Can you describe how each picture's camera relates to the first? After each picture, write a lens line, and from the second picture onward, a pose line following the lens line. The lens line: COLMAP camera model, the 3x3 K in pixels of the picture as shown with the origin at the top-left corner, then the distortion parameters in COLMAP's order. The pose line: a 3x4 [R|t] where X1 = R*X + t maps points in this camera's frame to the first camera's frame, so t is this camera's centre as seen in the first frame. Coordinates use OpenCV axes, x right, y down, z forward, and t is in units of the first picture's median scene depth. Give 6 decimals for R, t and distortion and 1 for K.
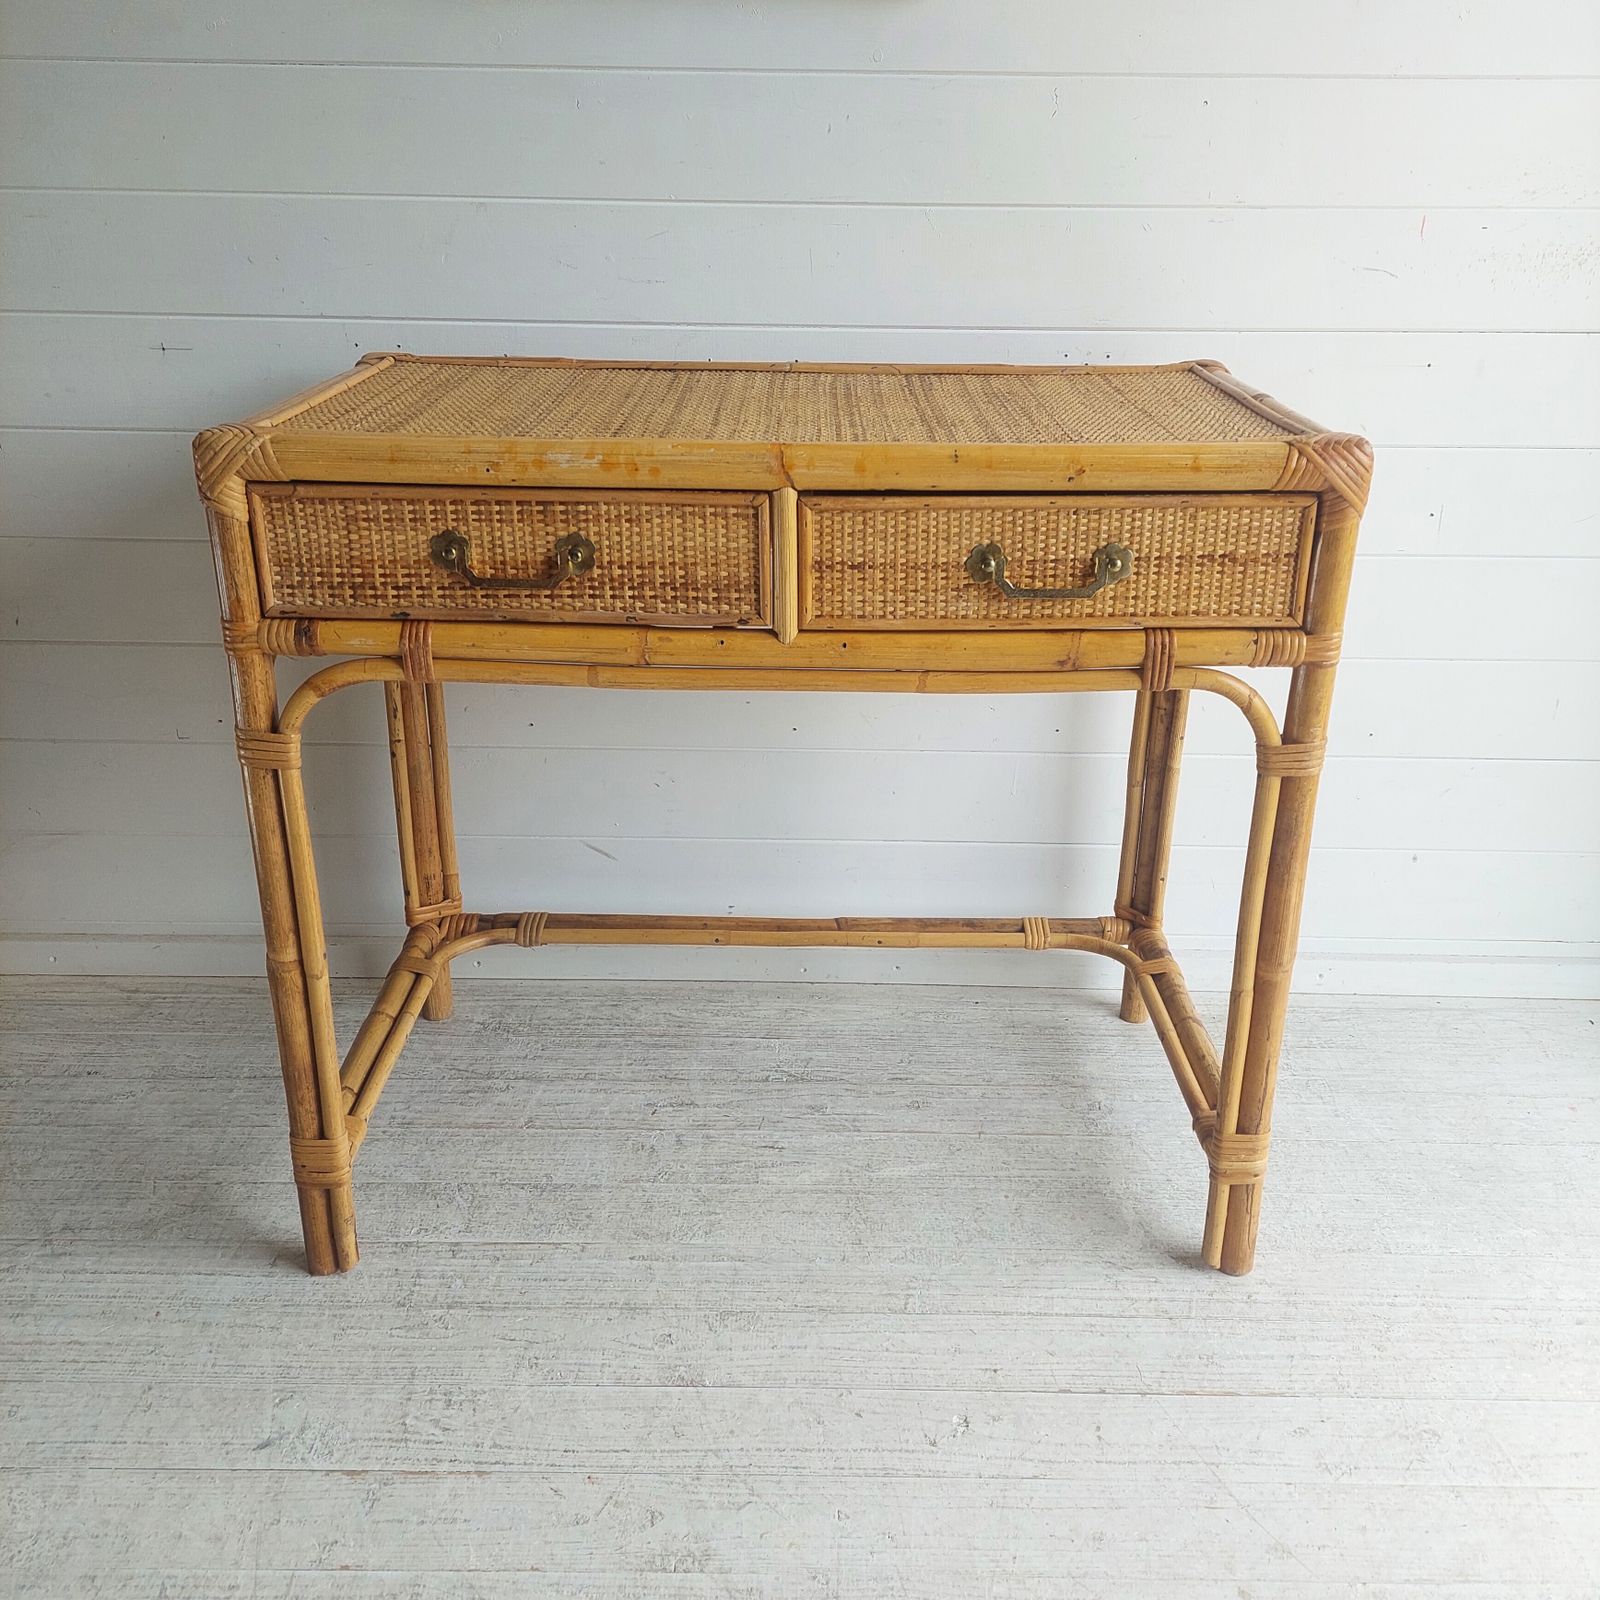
lens RADIAL K [[1562.0, 0, 797.4], [0, 1562.0, 804.6], [0, 0, 1]] dist [0.051361, 0.000000]
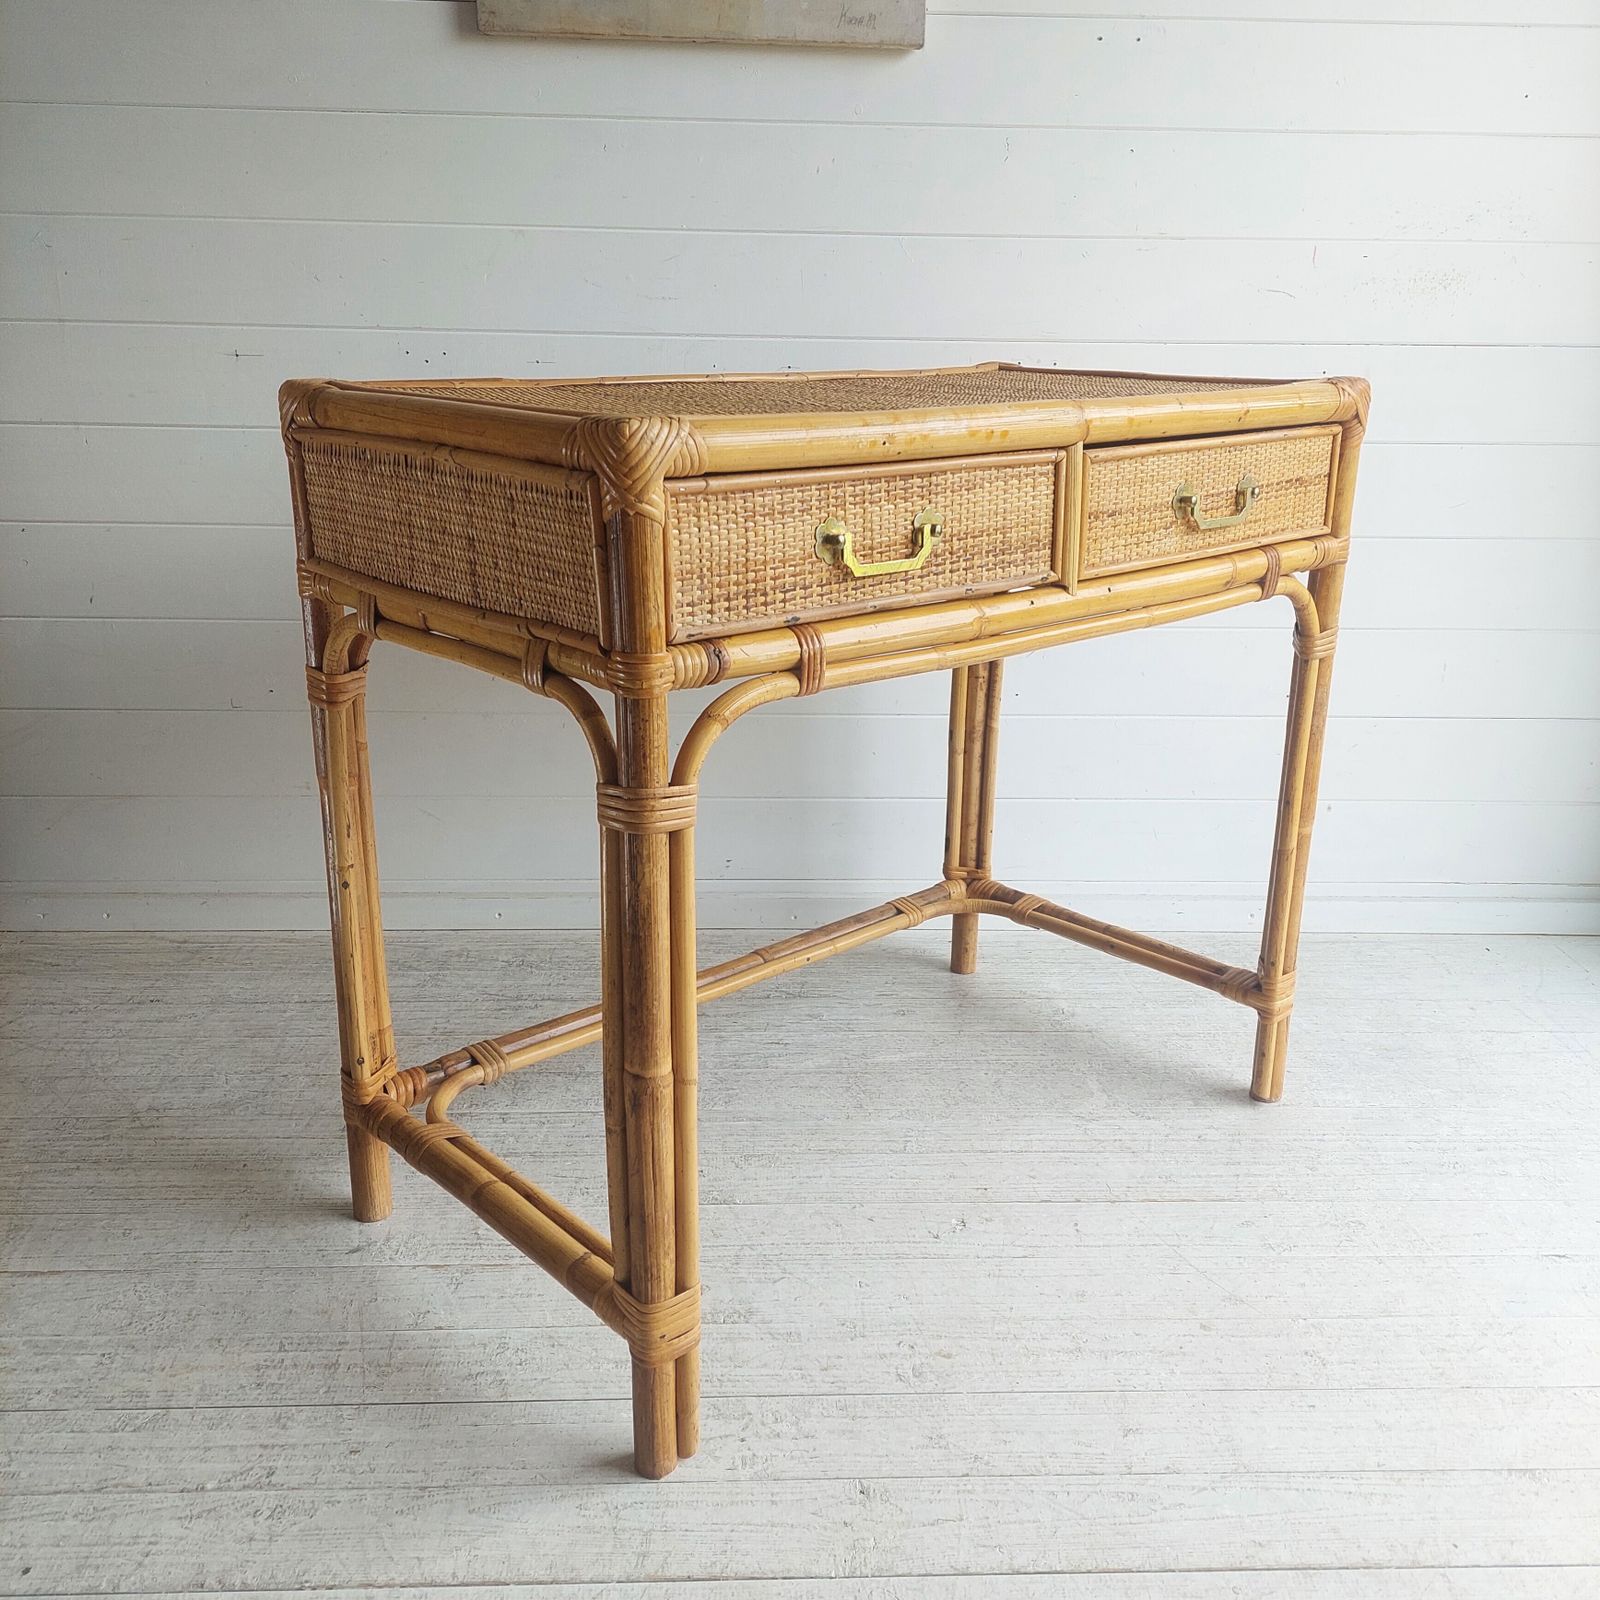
lens RADIAL K [[1562.0, 0, 806.0], [0, 1562.0, 817.1], [0, 0, 1]] dist [0.051361, 0.000000]
pose [[0.731495, -0.214545, 0.647213, -0.841212], [0.263138, 0.964500, 0.022318, -0.031997], [-0.629025, 0.153982, 0.761982, 0.345696]]
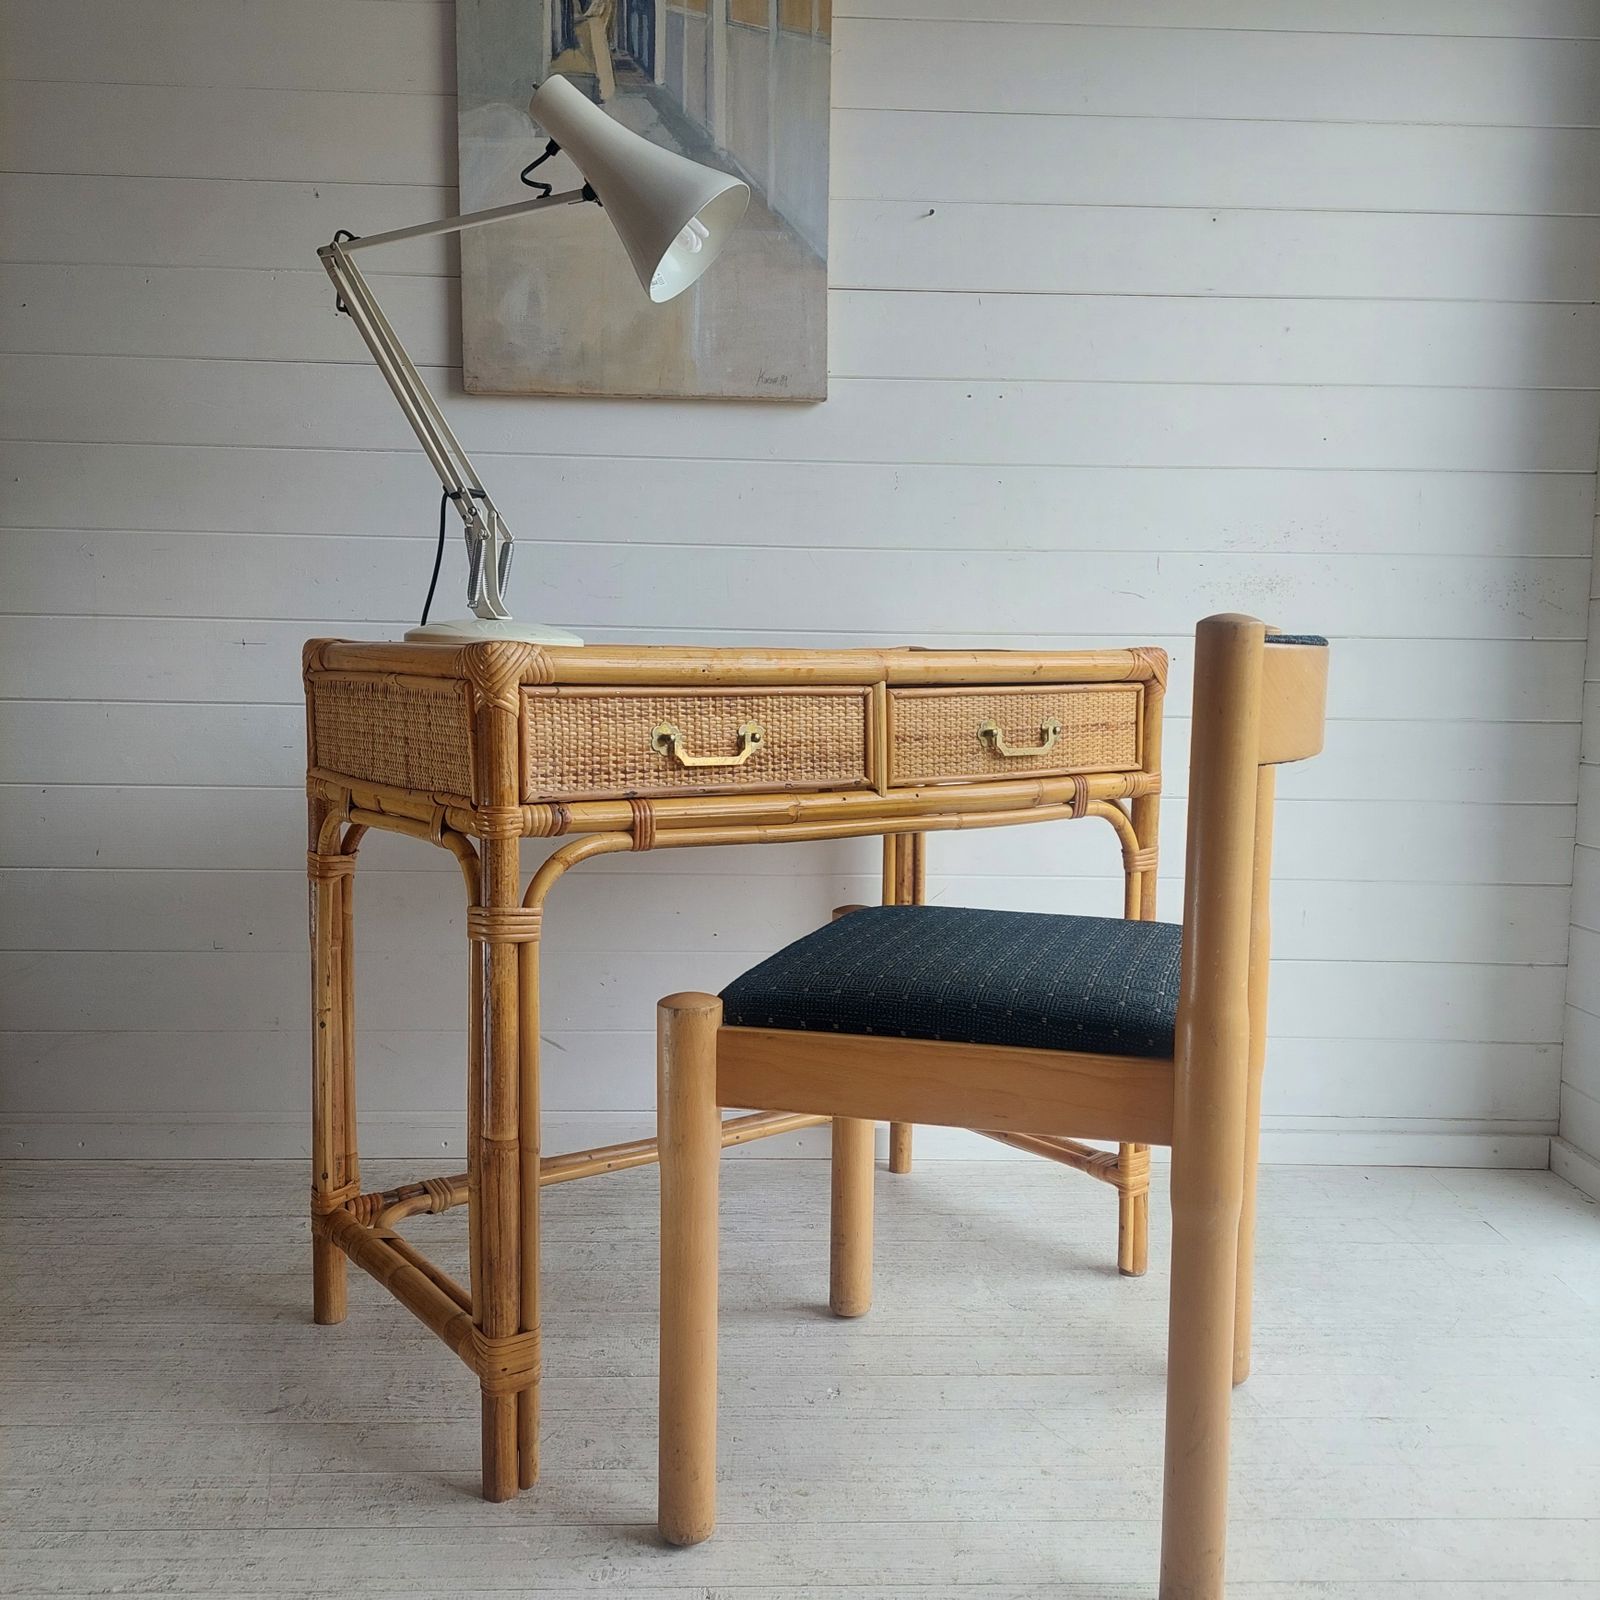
lens RADIAL K [[1541.7, 0, 808.3], [0, 1541.7, 806.8], [0, 0, 1]] dist [0.095549, 0.000000]
pose [[0.796037, -0.060760, 0.602191, -0.851144], [0.233874, 0.948547, -0.213452, 0.169100], [-0.558237, 0.310752, 0.769288, 0.031555]]
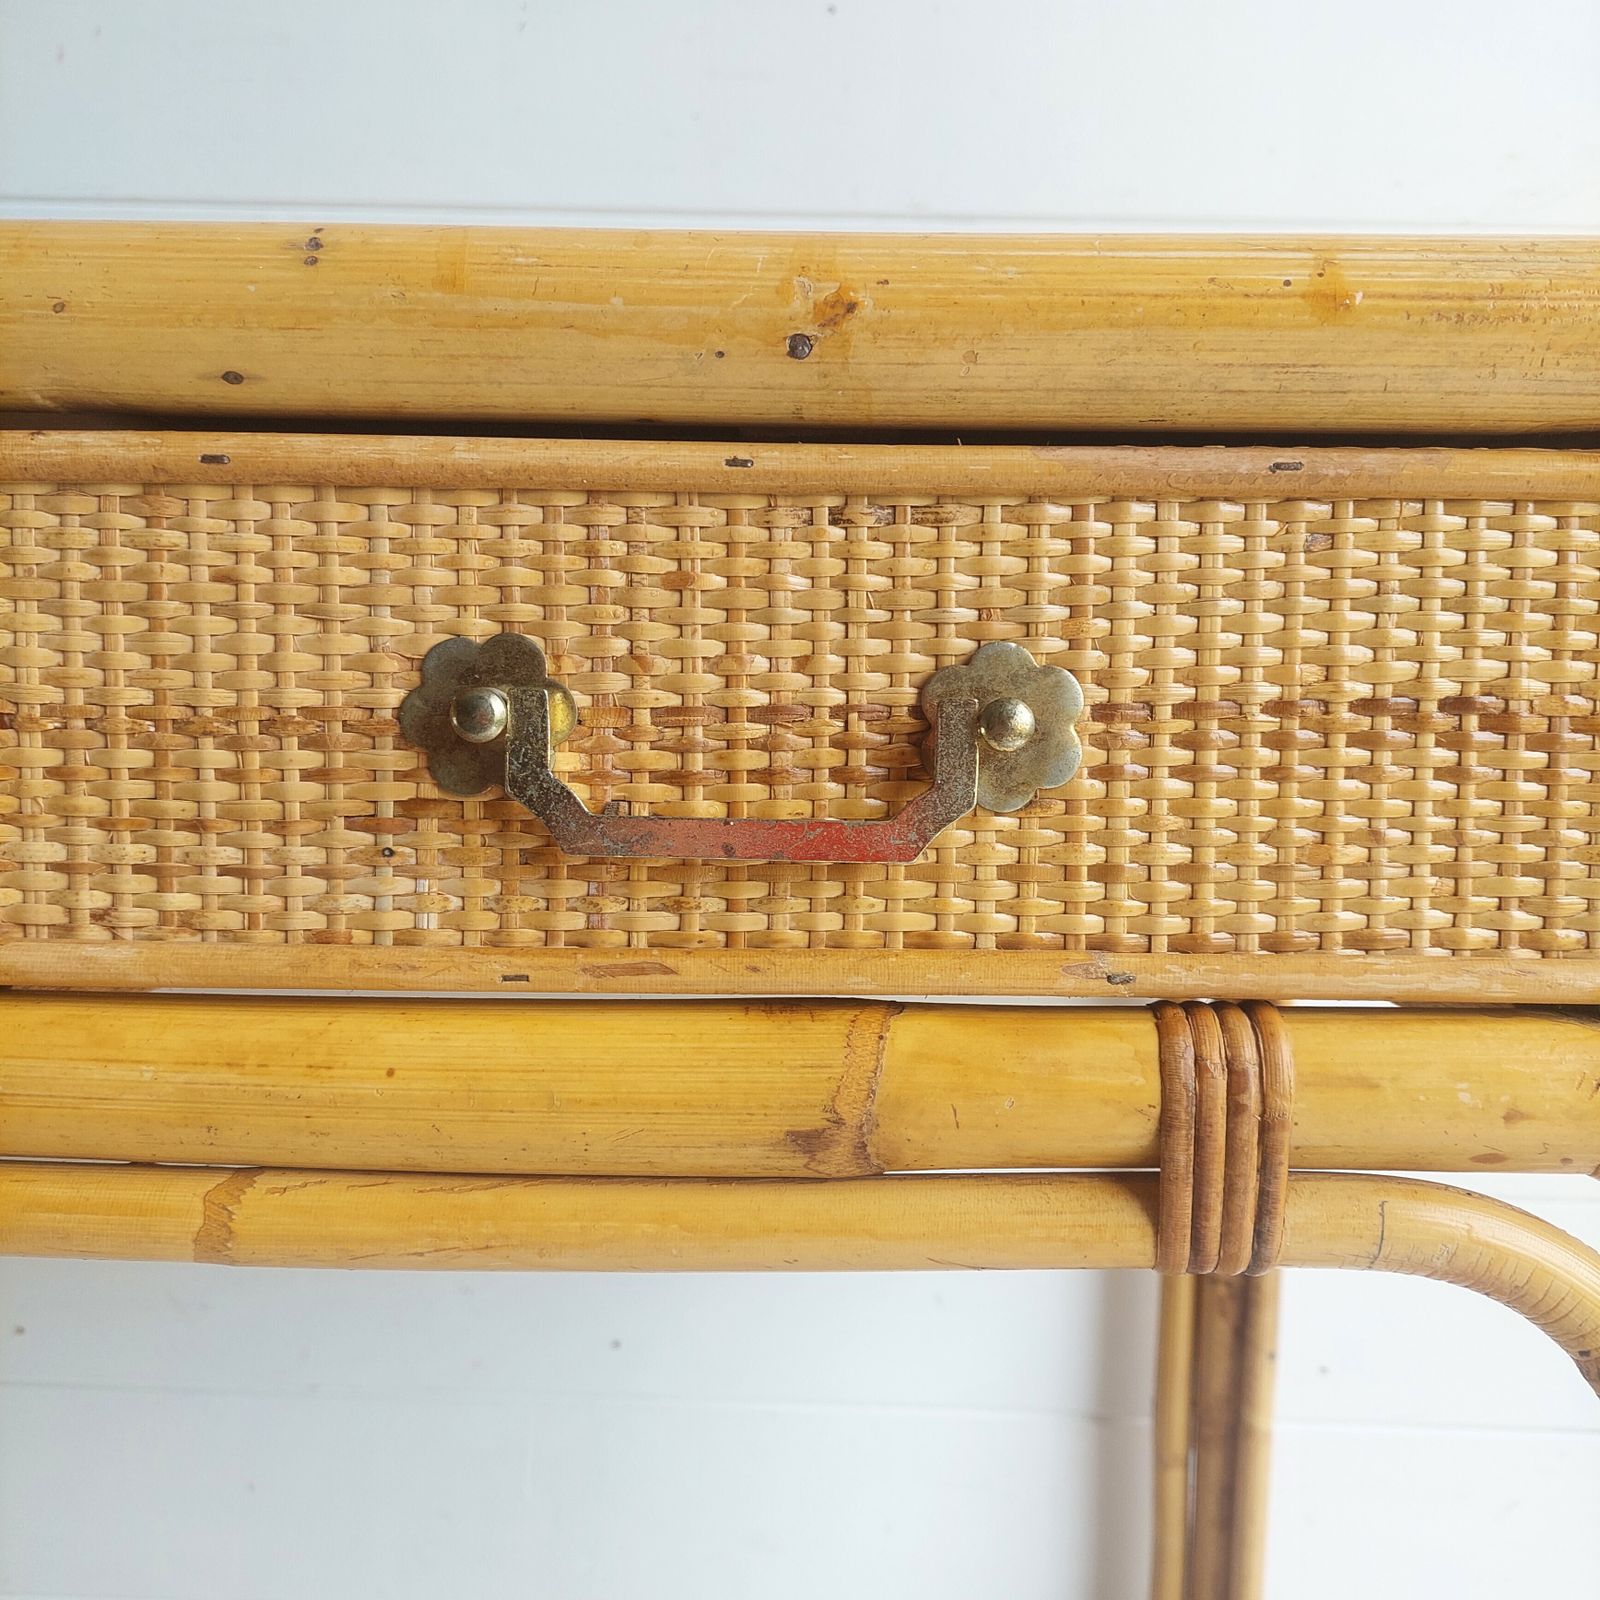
lens RADIAL K [[1554.5, 0, 820.5], [0, 1554.5, 798.9], [0, 0, 1]] dist [0.042634, 0.000000]
pose [[0.999819, 0.016759, -0.008970, 0.173405], [-0.018757, 0.946364, -0.322557, -0.064141], [0.003083, 0.322667, 0.946507, 0.766907]]
